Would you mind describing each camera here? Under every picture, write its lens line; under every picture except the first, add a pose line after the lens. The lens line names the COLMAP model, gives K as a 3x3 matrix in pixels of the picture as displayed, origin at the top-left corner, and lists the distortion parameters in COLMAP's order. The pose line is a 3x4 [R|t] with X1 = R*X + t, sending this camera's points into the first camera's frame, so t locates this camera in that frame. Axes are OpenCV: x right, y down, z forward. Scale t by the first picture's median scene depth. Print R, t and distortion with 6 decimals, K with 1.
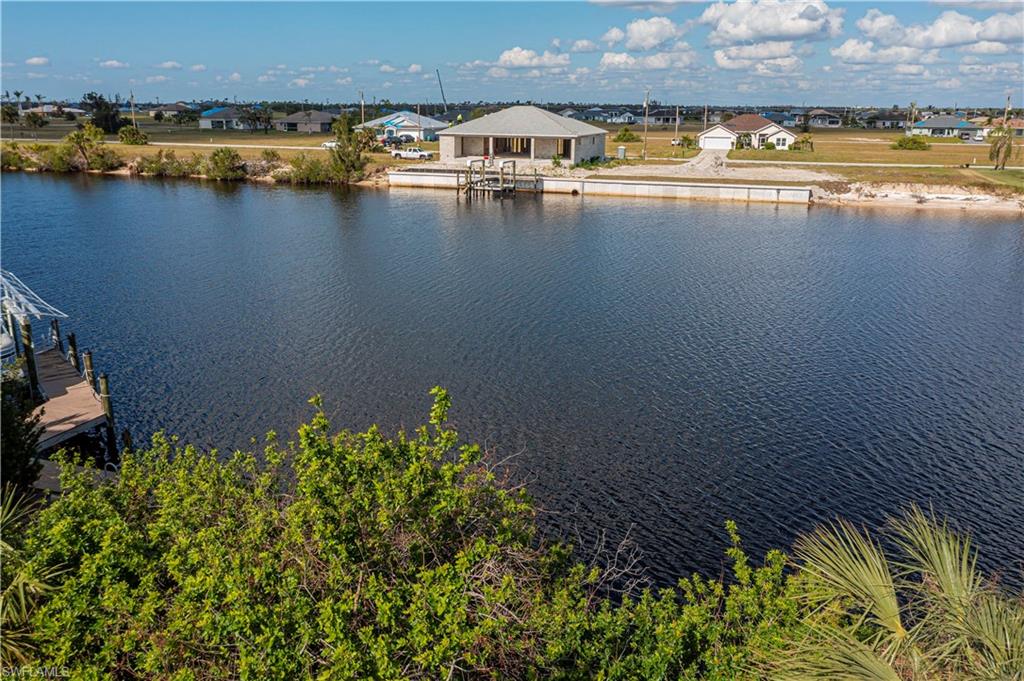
lens RADIAL K [[808.8, 0, 512.0], [0, 808.8, 340.5], [0, 0, 1]] dist [-0.006392, 0.000938]
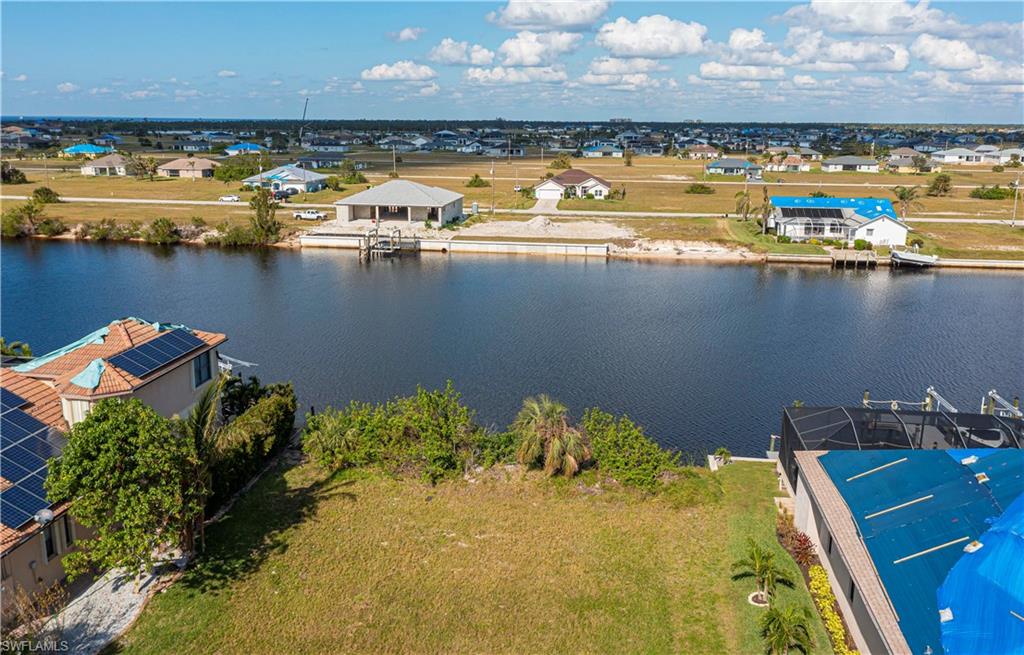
lens RADIAL K [[816.8, 0, 512.0], [0, 816.8, 327.5], [0, 0, 1]] dist [-0.004834, -0.000966]
pose [[0.983542, -0.042003, 0.175728, -0.035724], [0.047355, 0.998530, -0.026376, -0.006458], [-0.174361, 0.034264, 0.984085, -0.233761]]
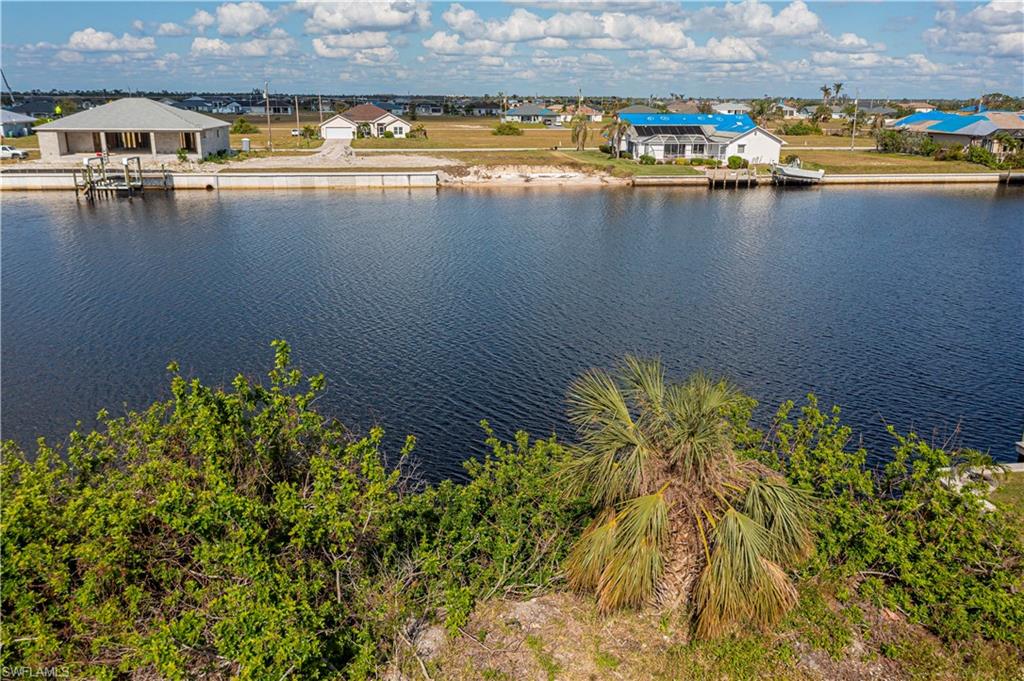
lens RADIAL K [[810.7, 0, 512.0], [0, 810.7, 340.5], [0, 0, 1]] dist [0.000196, 0.001652]
pose [[0.895732, -0.129187, 0.425412, -0.021692], [0.123993, 0.991476, 0.040012, 0.003613], [-0.426955, 0.016908, 0.904115, -0.022063]]
